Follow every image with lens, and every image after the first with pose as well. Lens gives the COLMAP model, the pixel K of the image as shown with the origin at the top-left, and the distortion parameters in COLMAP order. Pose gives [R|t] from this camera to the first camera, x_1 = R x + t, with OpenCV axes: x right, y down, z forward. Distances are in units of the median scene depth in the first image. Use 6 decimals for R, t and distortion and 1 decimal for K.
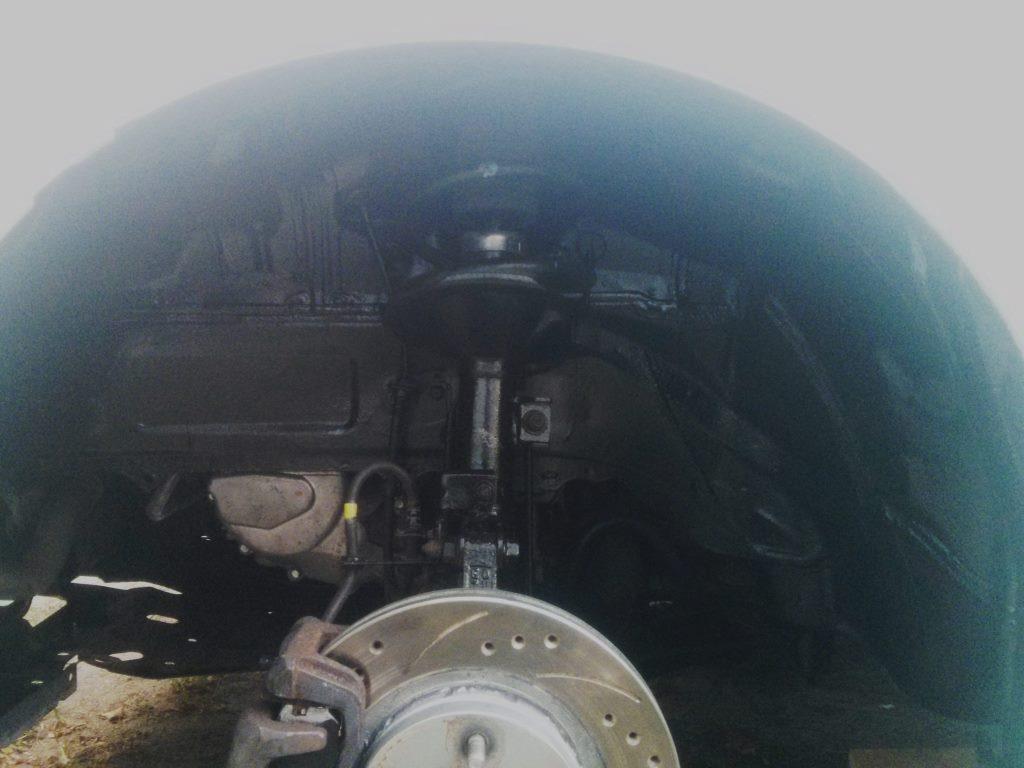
lens RADIAL K [[917.8, 0, 502.8], [0, 917.8, 373.6], [0, 0, 1]] dist [0.063279, -0.142601]
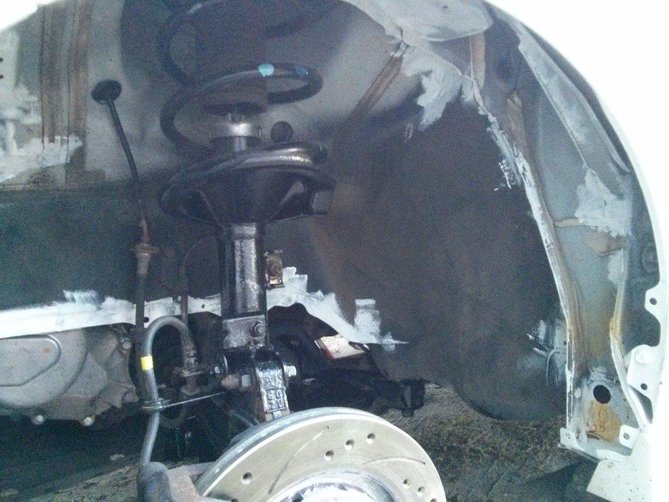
lens RADIAL K [[599.6, 0, 330.3], [0, 599.6, 254.5], [0, 0, 1]] dist [0.063279, -0.142601]
pose [[0.876445, -0.085579, 0.473836, -0.325688], [0.051513, 0.995096, 0.084441, -0.040045], [-0.478739, -0.049599, 0.876555, 0.242876]]
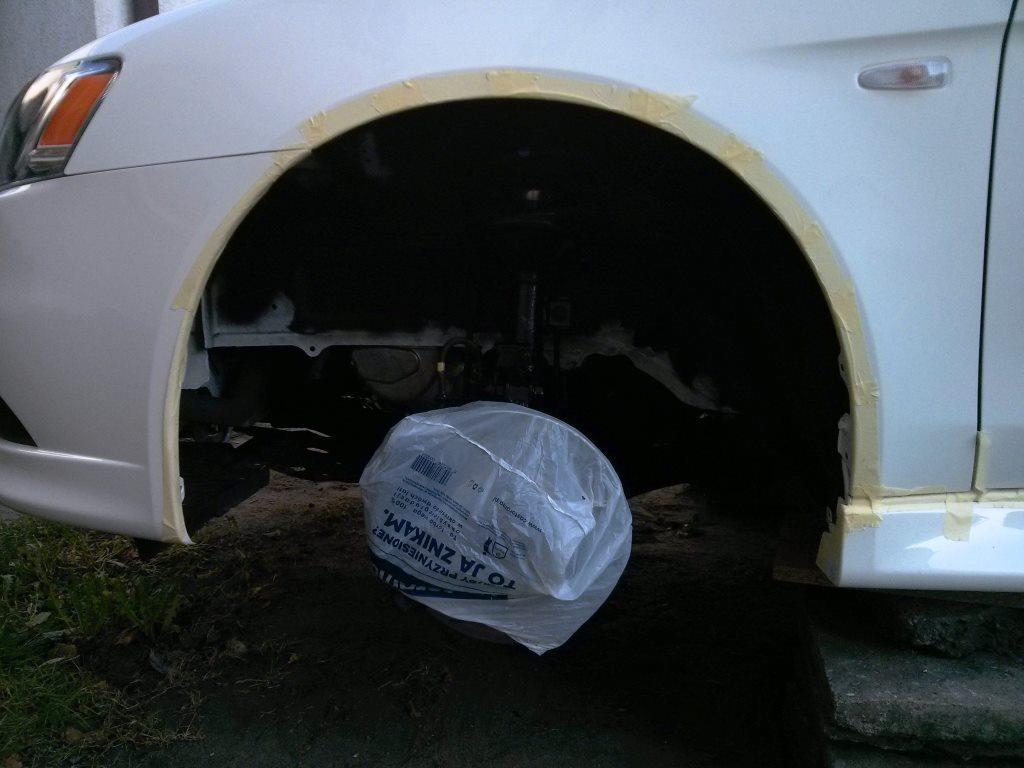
lens RADIAL K [[917.8, 0, 513.9], [0, 917.8, 379.9], [0, 0, 1]] dist [0.063279, -0.142601]
pose [[0.994187, 0.017877, -0.106170, 0.136766], [-0.006710, 0.994490, 0.104618, 0.003430], [0.107455, -0.103297, 0.988829, -0.593219]]
